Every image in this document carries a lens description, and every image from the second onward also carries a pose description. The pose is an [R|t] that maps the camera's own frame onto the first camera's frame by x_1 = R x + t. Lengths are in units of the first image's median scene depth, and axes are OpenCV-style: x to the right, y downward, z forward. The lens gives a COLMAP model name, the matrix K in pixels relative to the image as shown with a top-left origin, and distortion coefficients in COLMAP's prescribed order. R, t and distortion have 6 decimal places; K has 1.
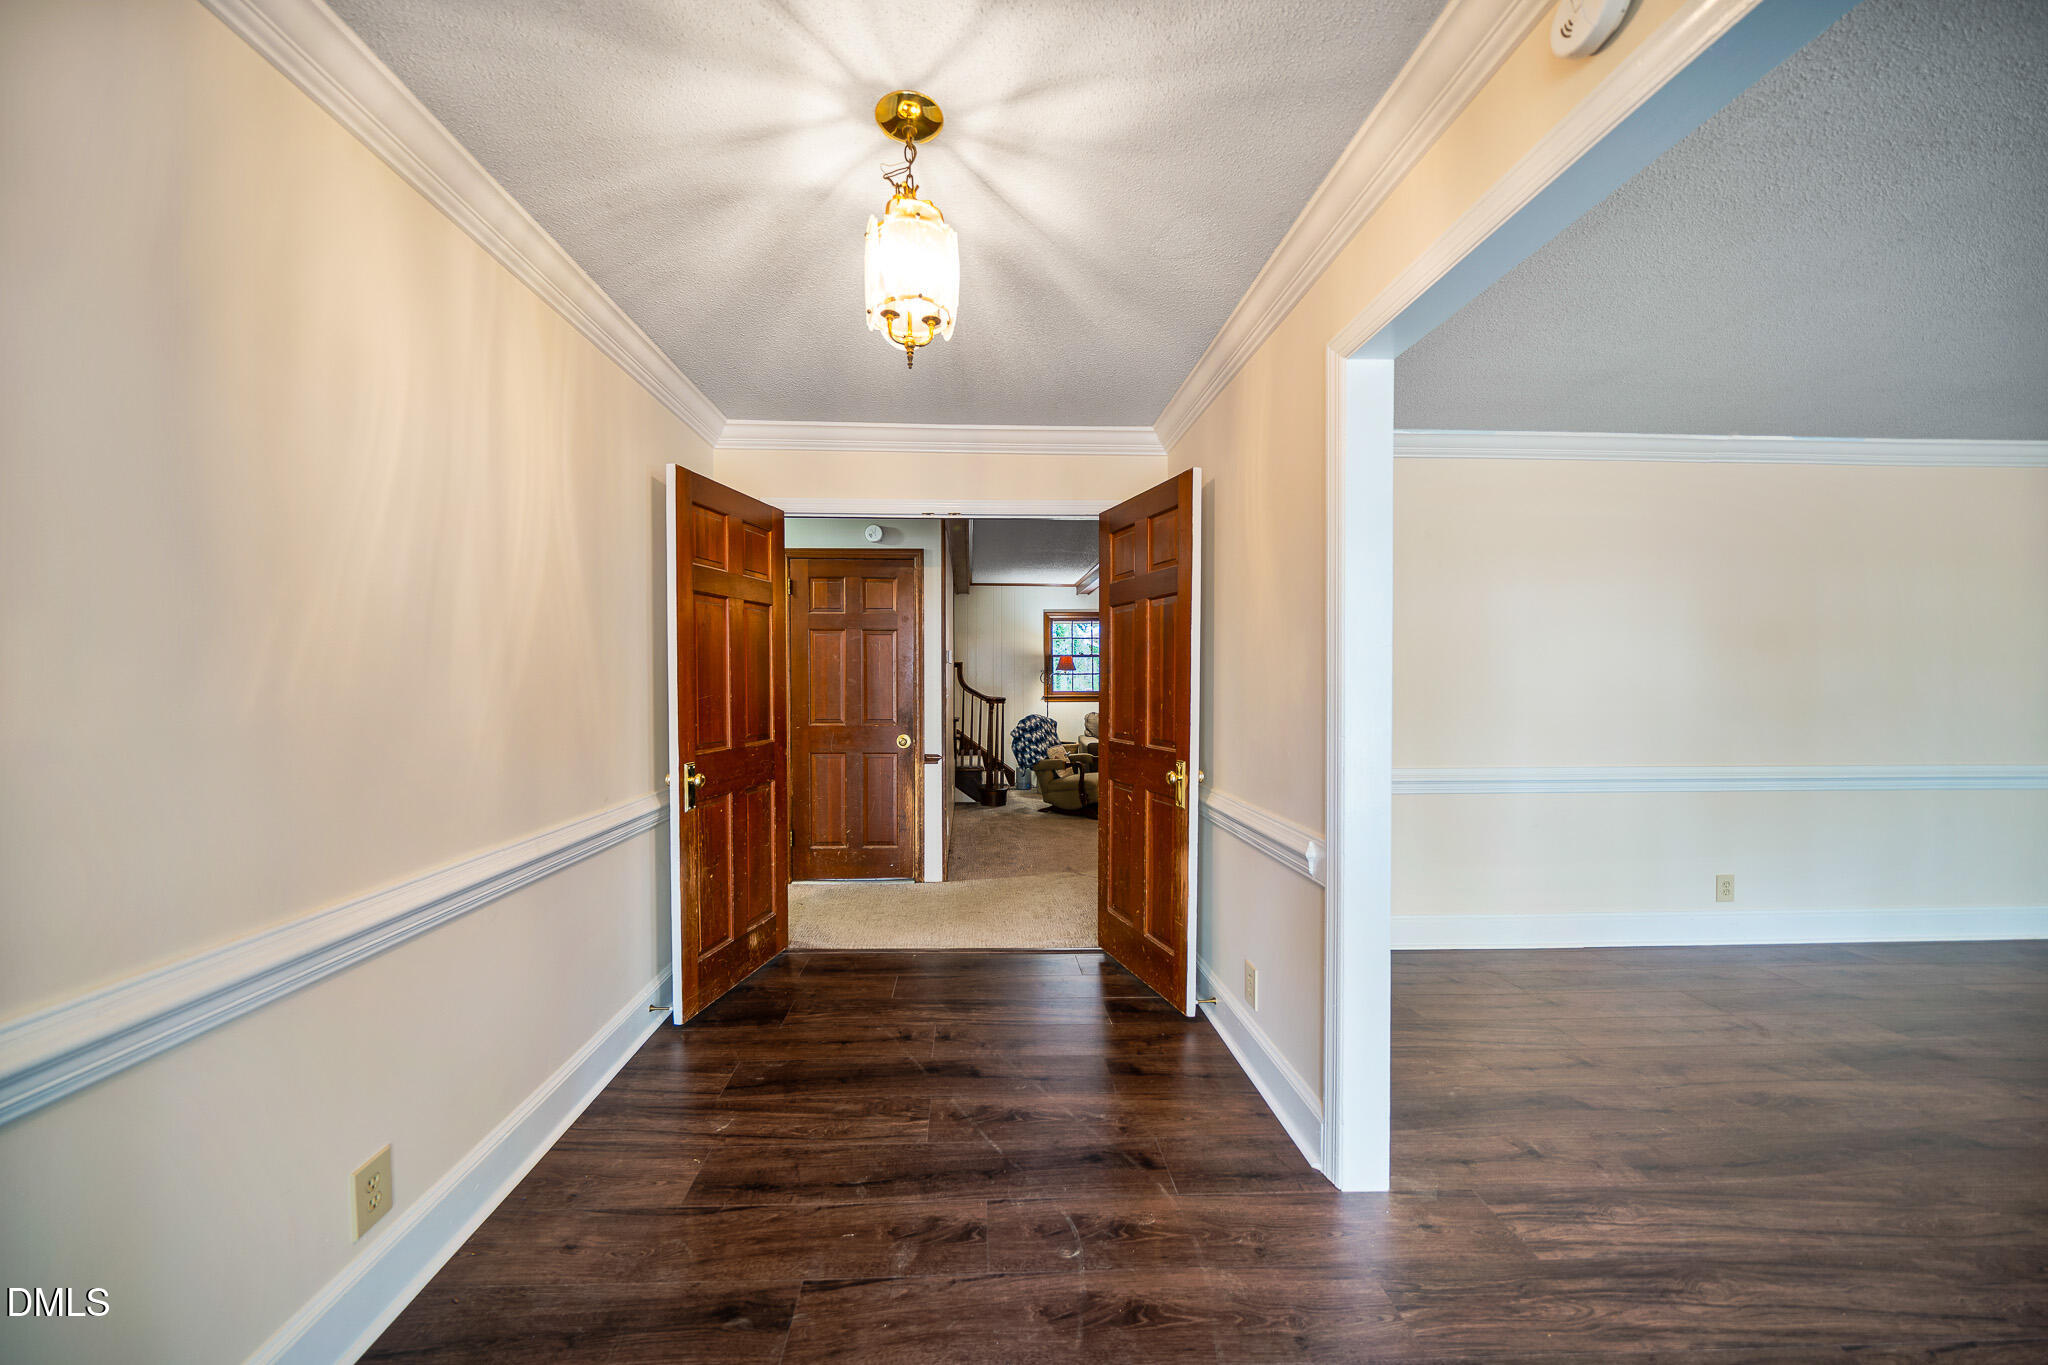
lens RADIAL K [[726.0, 0, 1013.0], [0, 726.0, 676.7], [0, 0, 1]] dist [-0.000341, 0.000196]
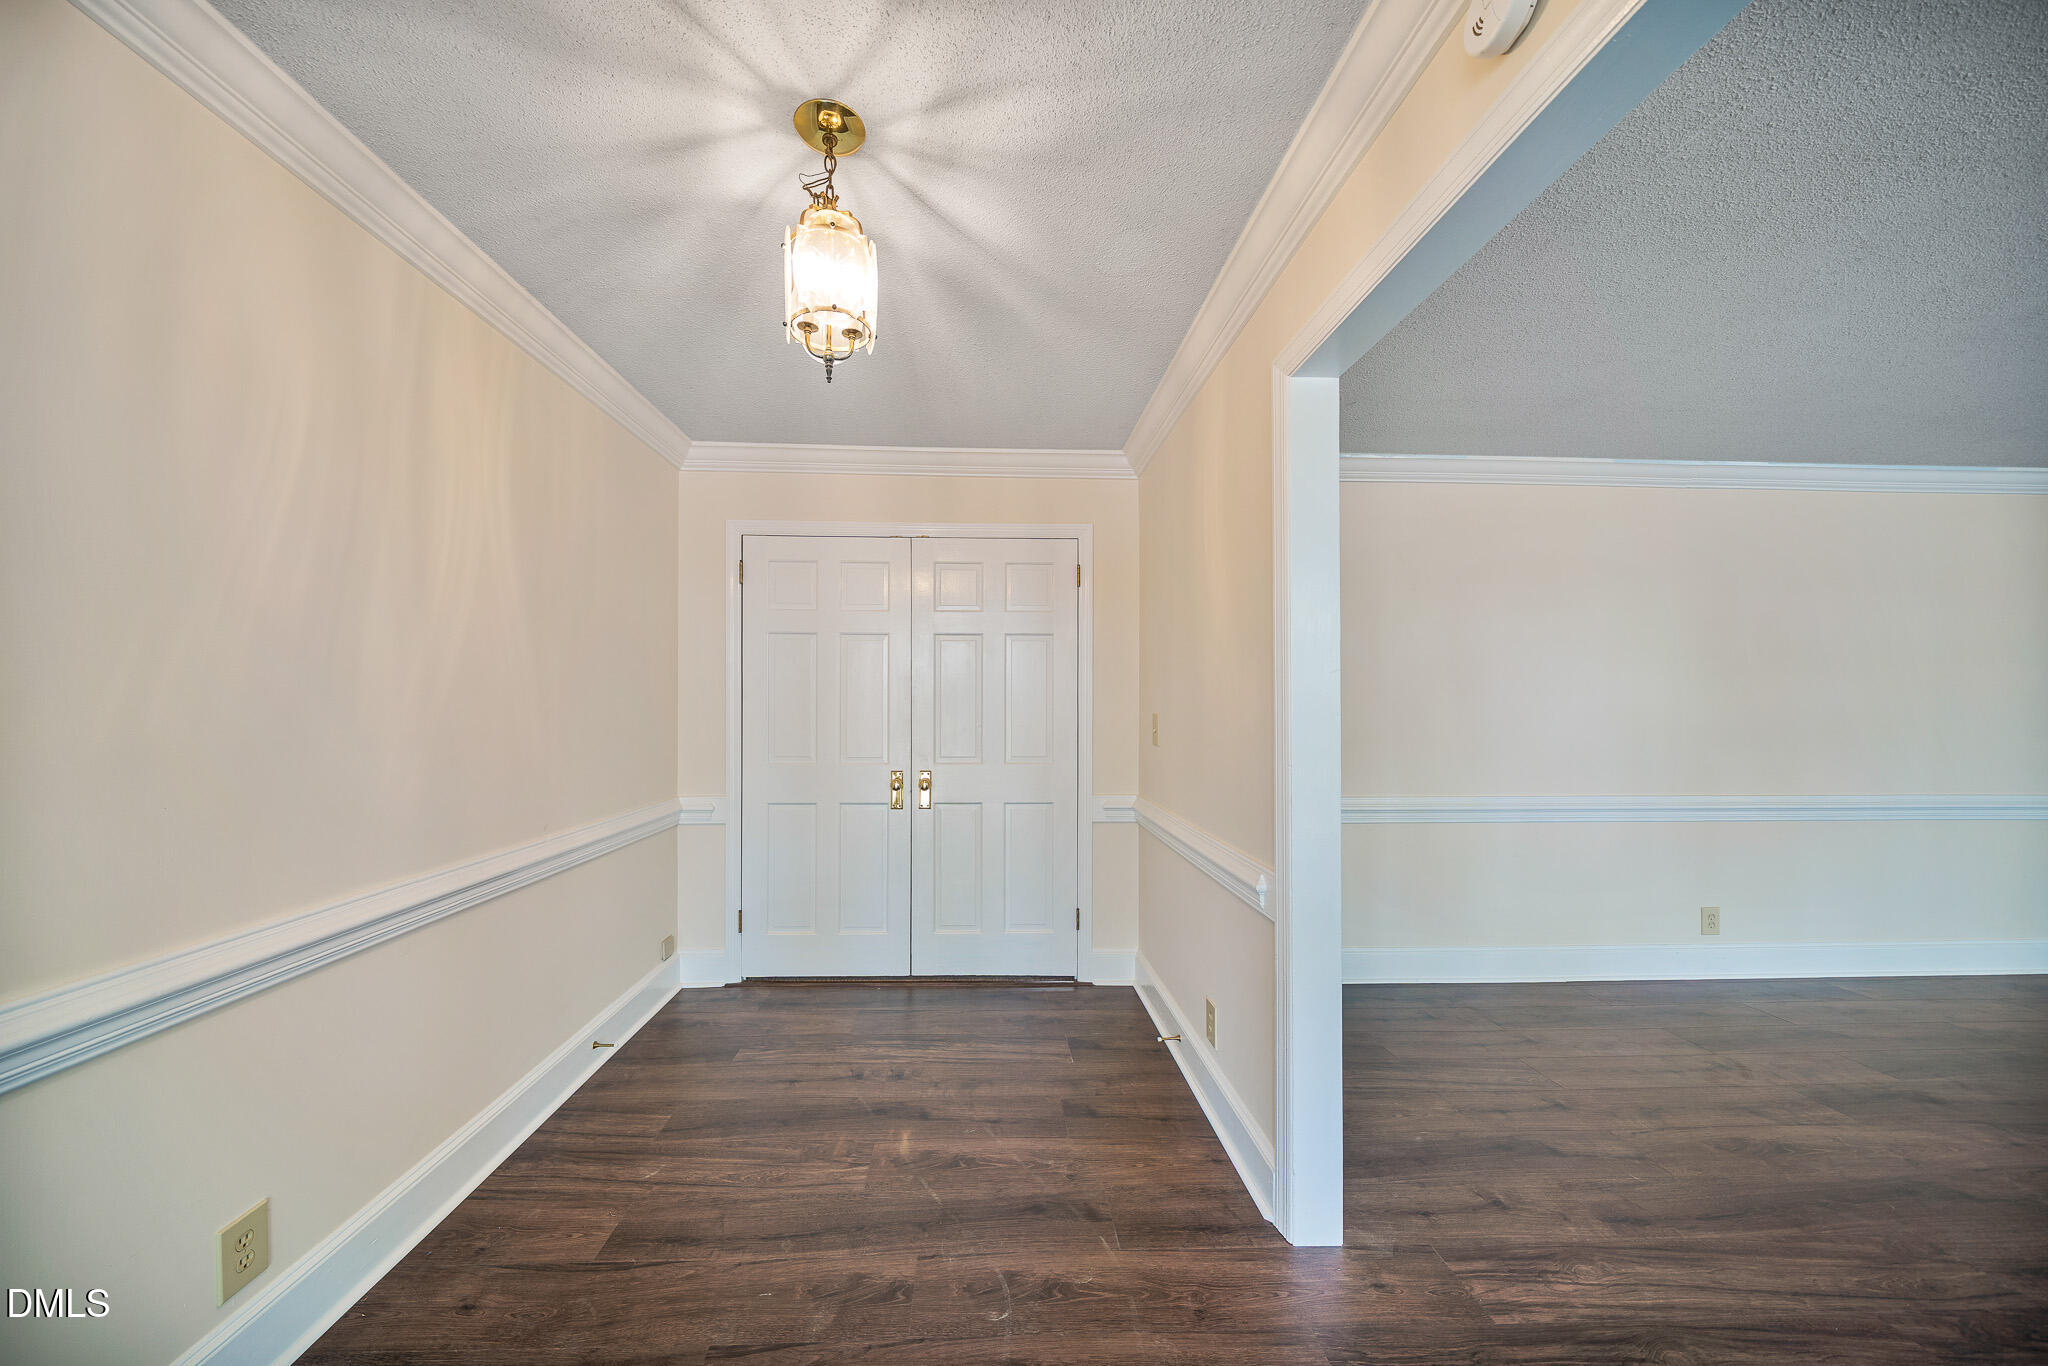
lens RADIAL K [[723.4, 0, 1019.1], [0, 723.4, 684.6], [0, 0, 1]] dist [0.000135, 0.000085]
pose [[0.999995, 0.002685, 0.001368, 0.096770], [-0.002650, 0.999692, -0.024657, 0.000687], [-0.001434, 0.024653, 0.999695, 0.040756]]
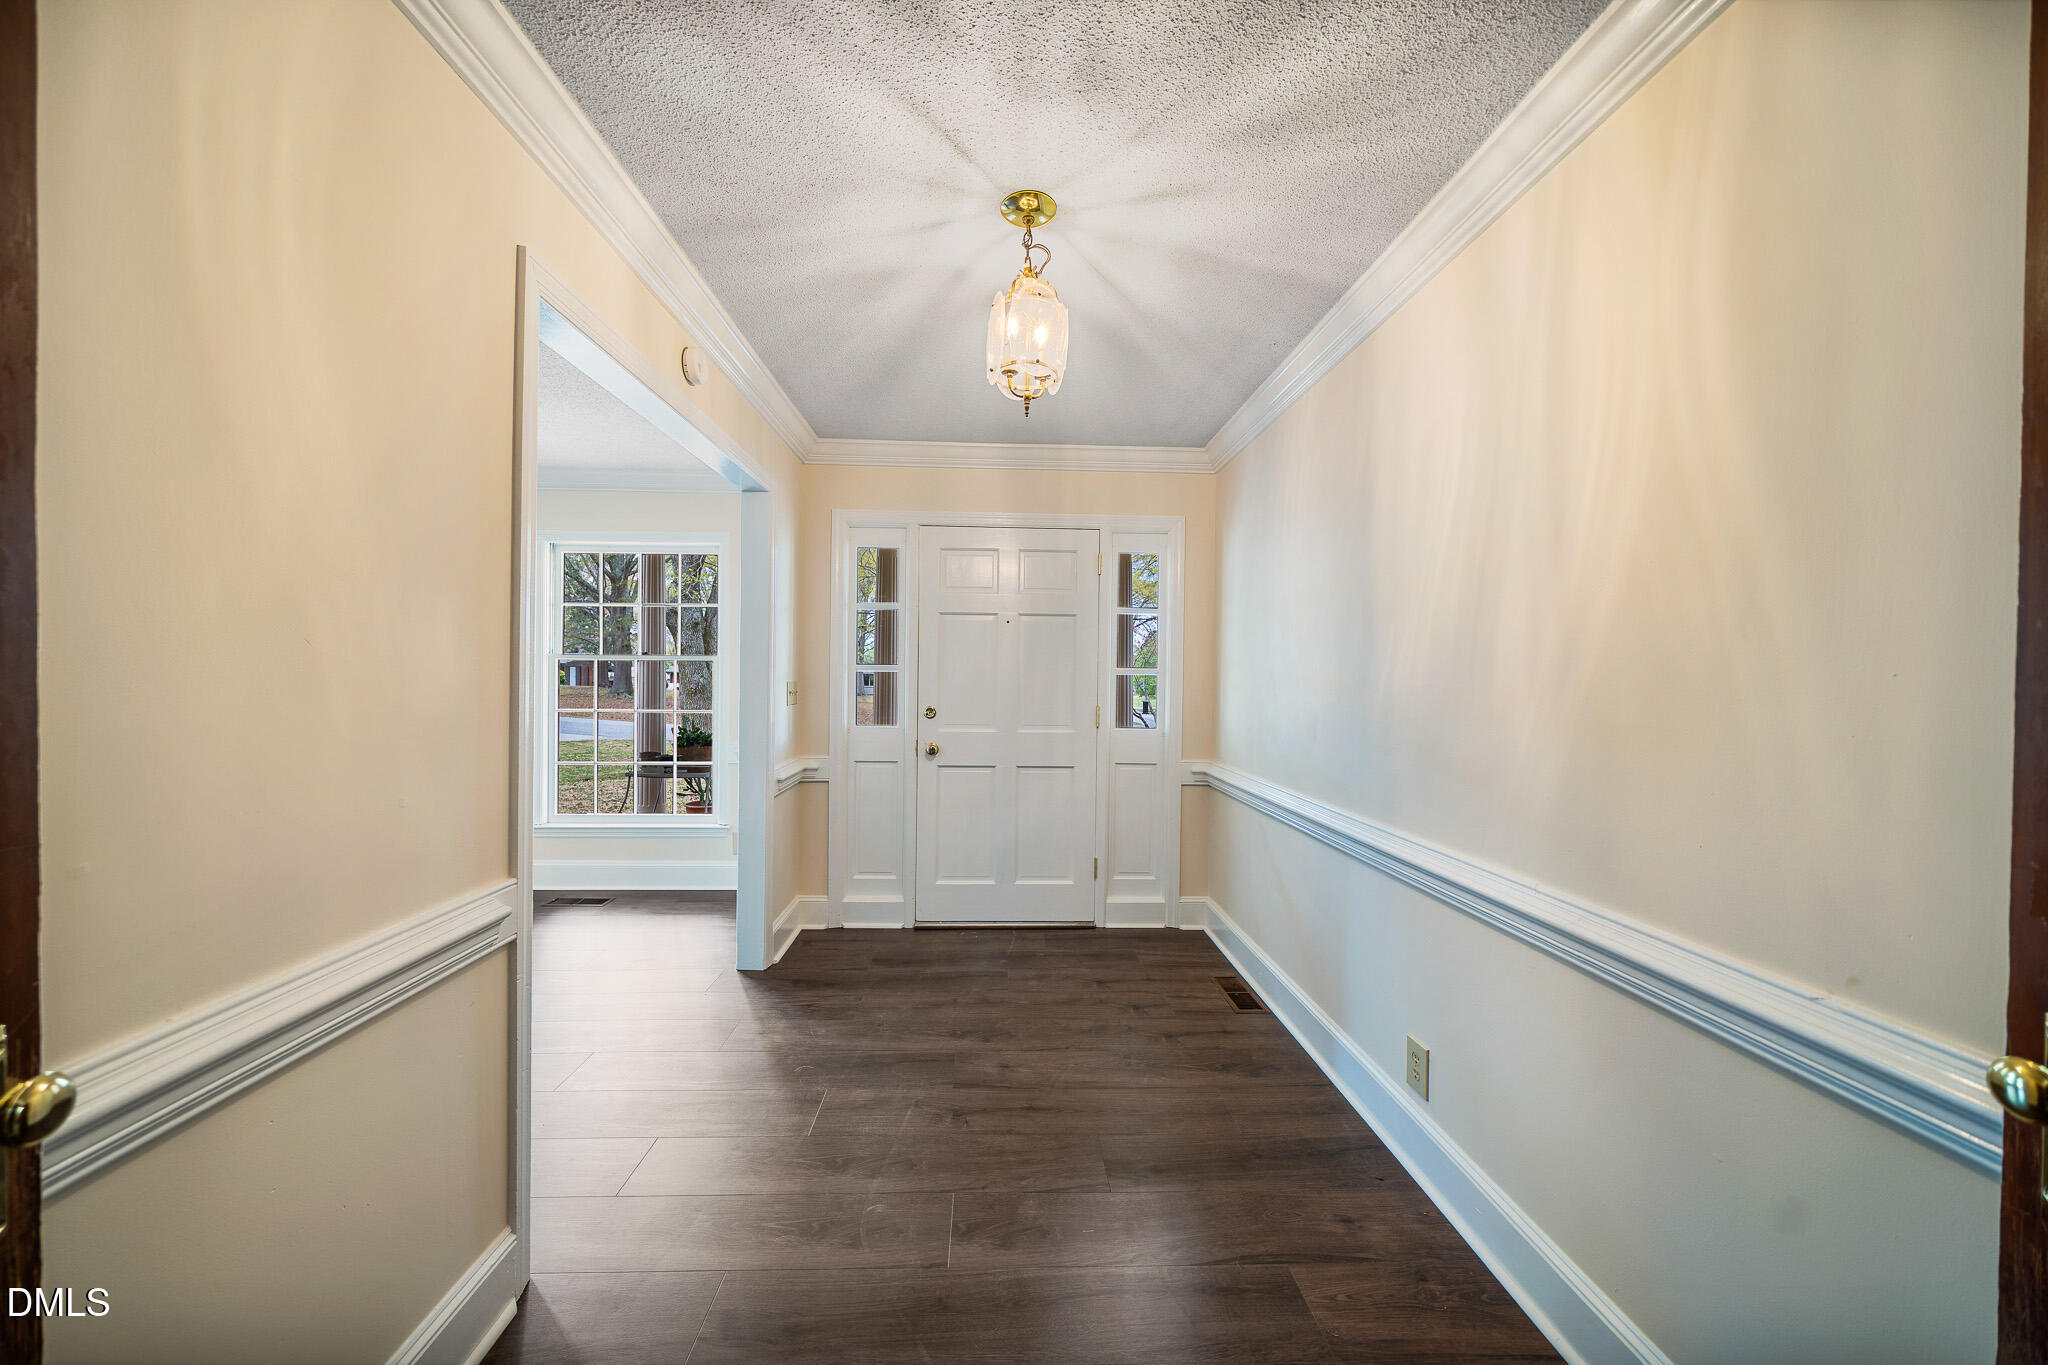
lens RADIAL K [[723.4, 0, 1019.1], [0, 723.4, 684.1], [0, 0, 1]] dist [0.000135, 0.000085]
pose [[-0.999807, -0.009219, 0.017375, -0.137787], [-0.009126, 0.999944, 0.005424, 0.003649], [-0.017424, 0.005265, -0.999834, 1.957459]]
